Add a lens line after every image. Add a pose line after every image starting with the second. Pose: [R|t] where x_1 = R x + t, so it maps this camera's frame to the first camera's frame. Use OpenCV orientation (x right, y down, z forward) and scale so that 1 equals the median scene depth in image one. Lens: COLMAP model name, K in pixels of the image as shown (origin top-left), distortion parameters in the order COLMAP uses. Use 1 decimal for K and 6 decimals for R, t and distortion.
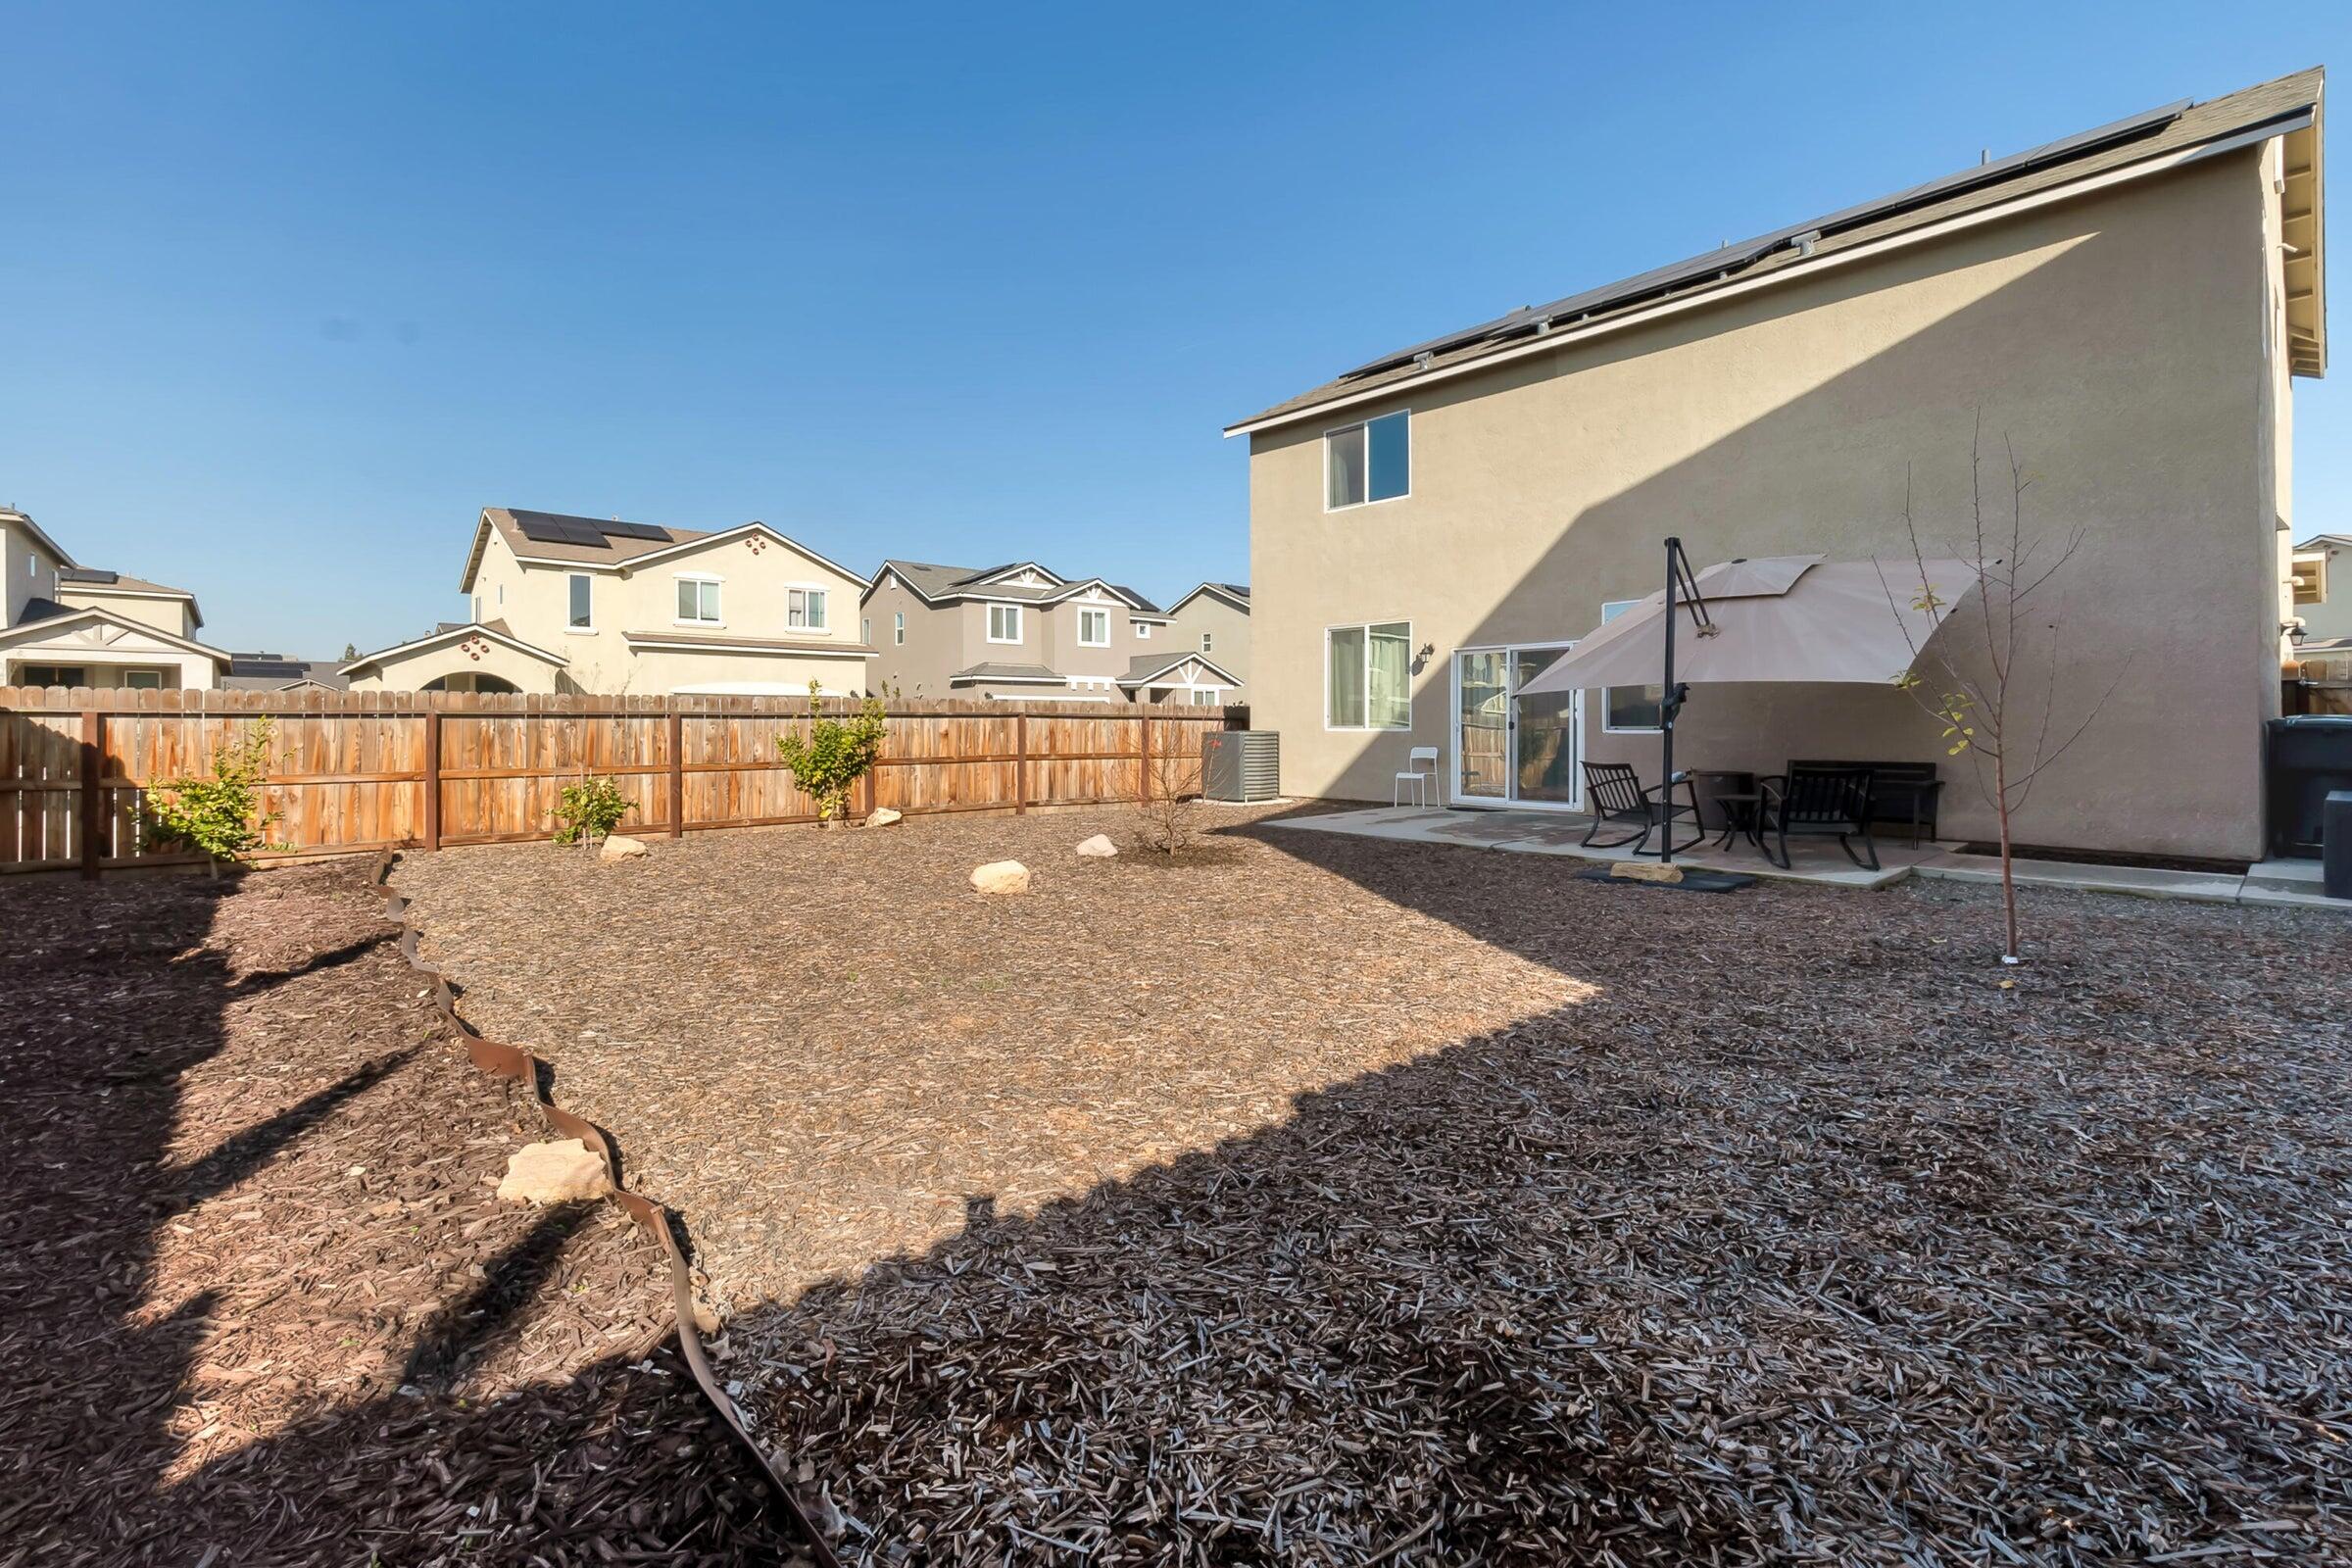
lens RADIAL K [[1040.0, 0, 1183.1], [0, 1040.0, 749.3], [0, 0, 1]] dist [-0.005583, -0.000020]
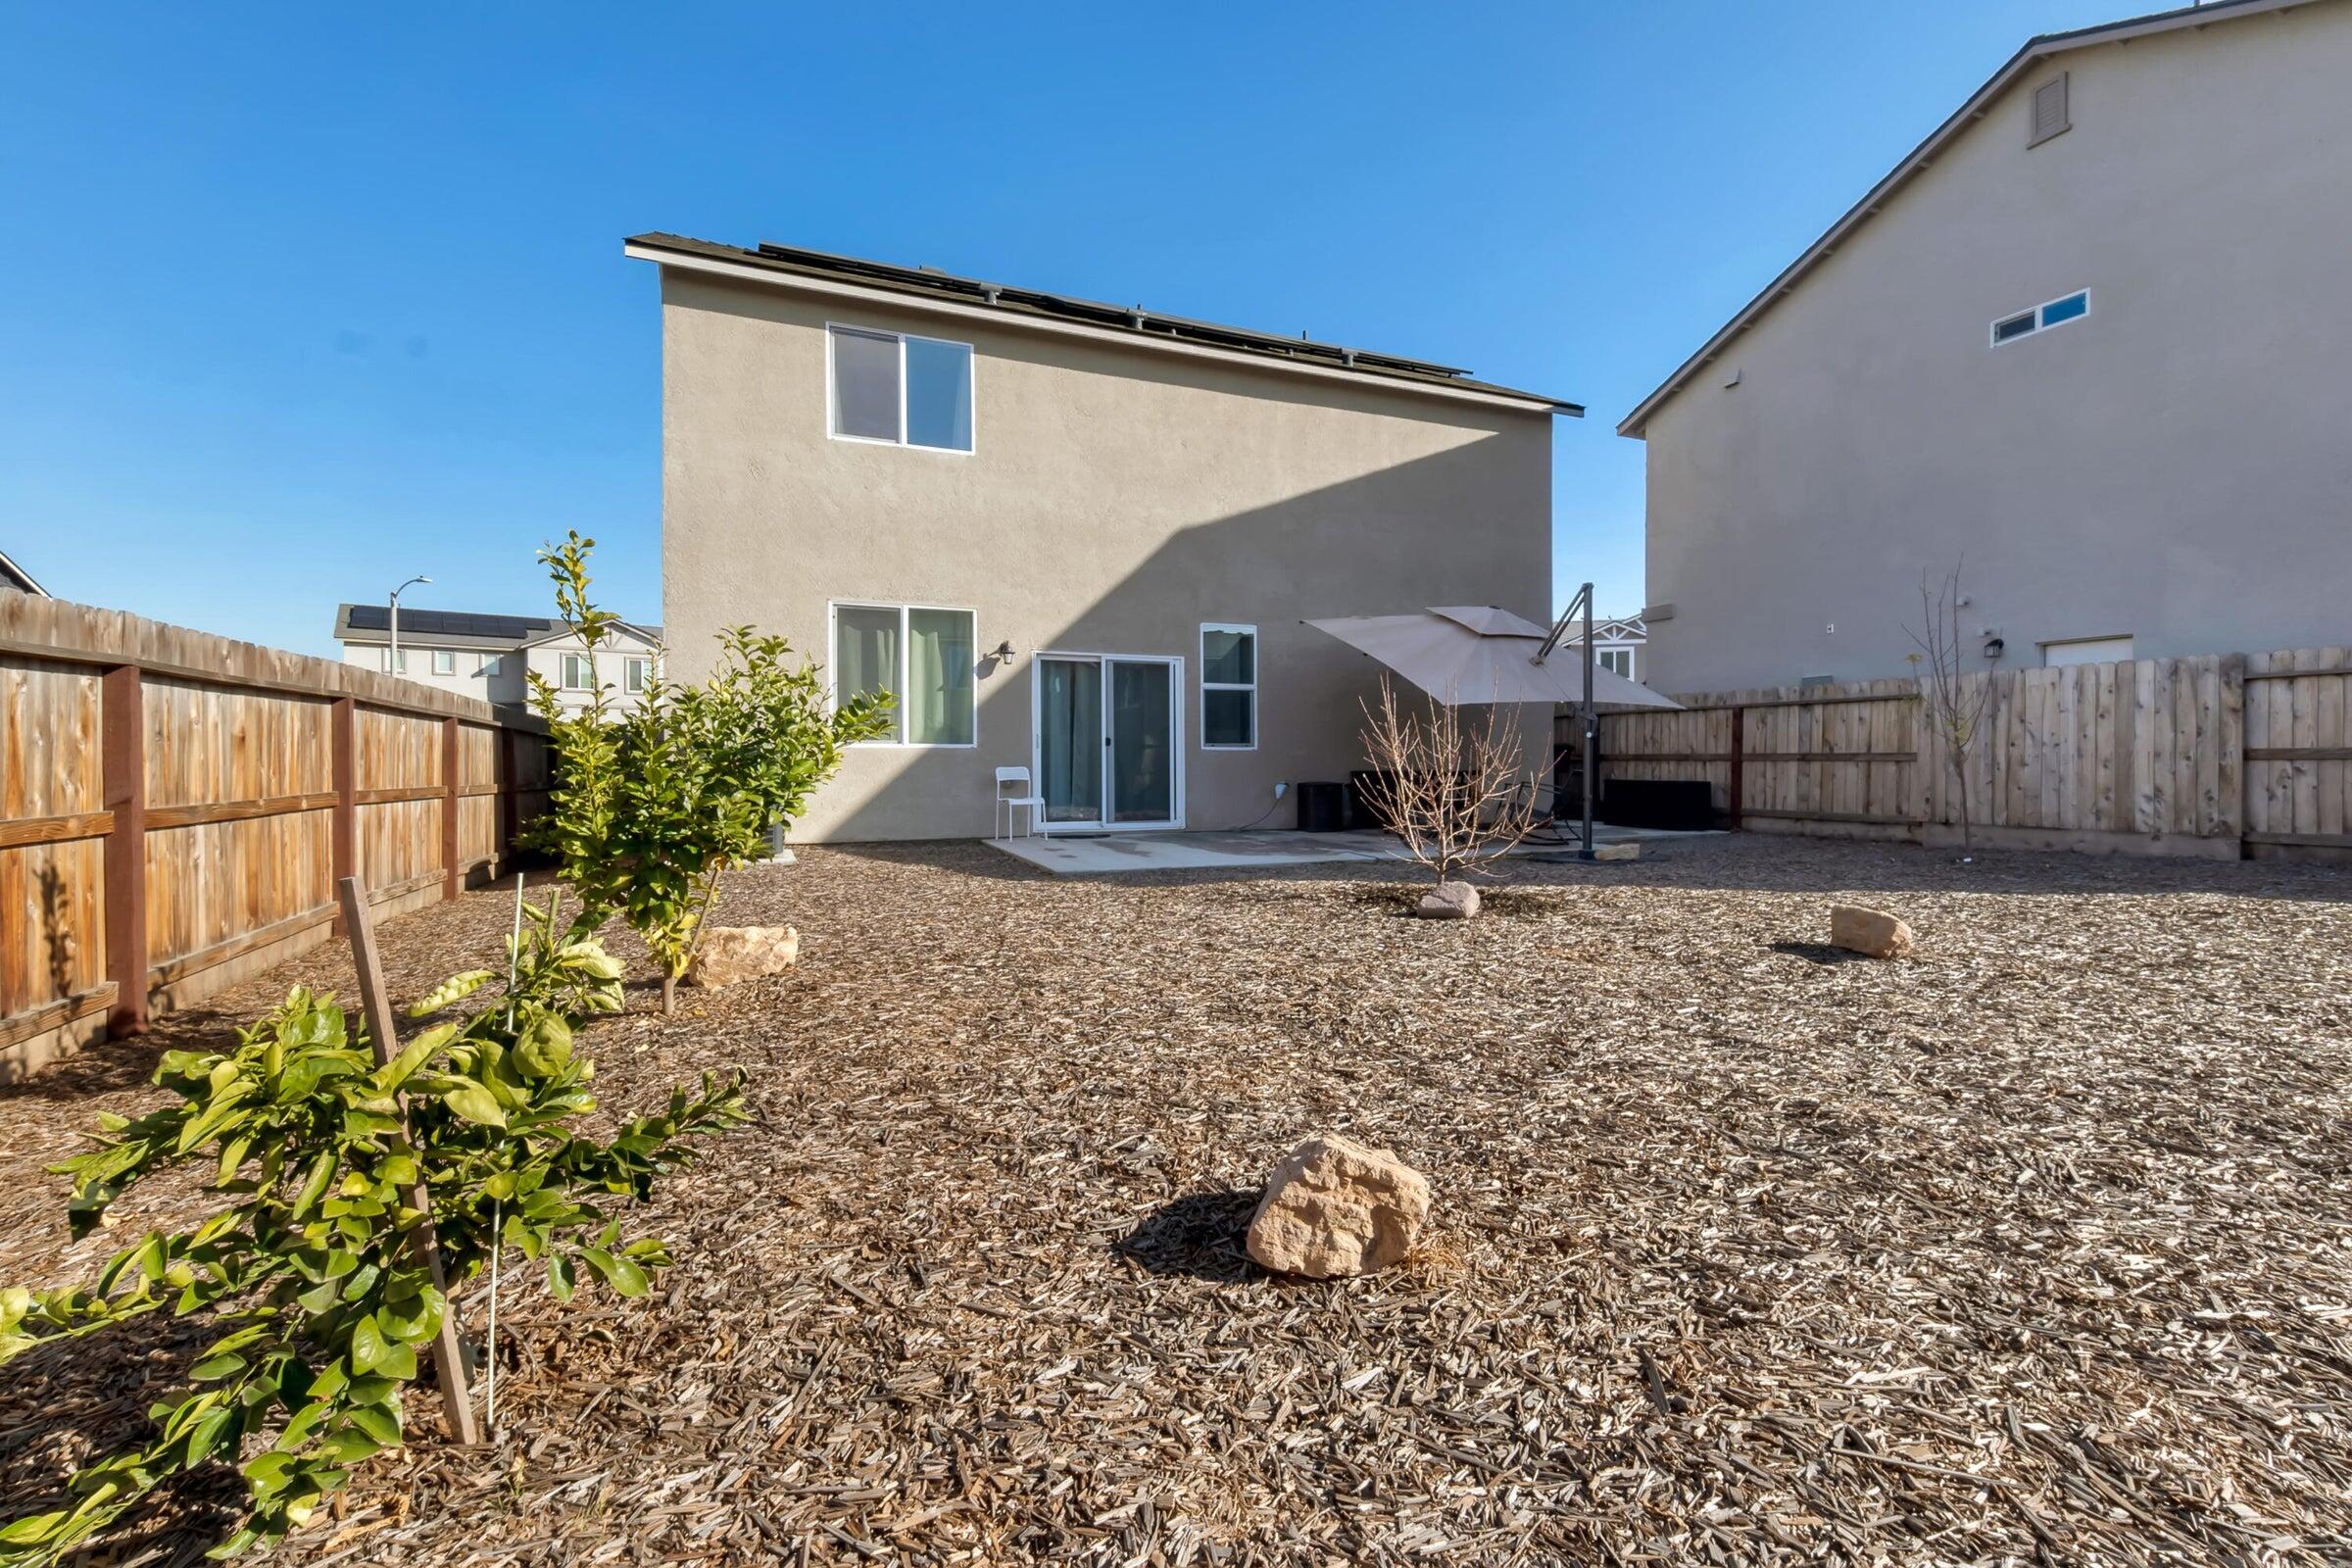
lens RADIAL K [[1012.8, 0, 1173.2], [0, 1012.8, 776.3], [0, 0, 1]] dist [-0.003702, 0.000539]
pose [[0.337489, -0.012120, 0.941251, -0.452543], [0.021043, 0.999764, 0.005328, 0.003616], [-0.941094, 0.018009, 0.337665, 0.578263]]
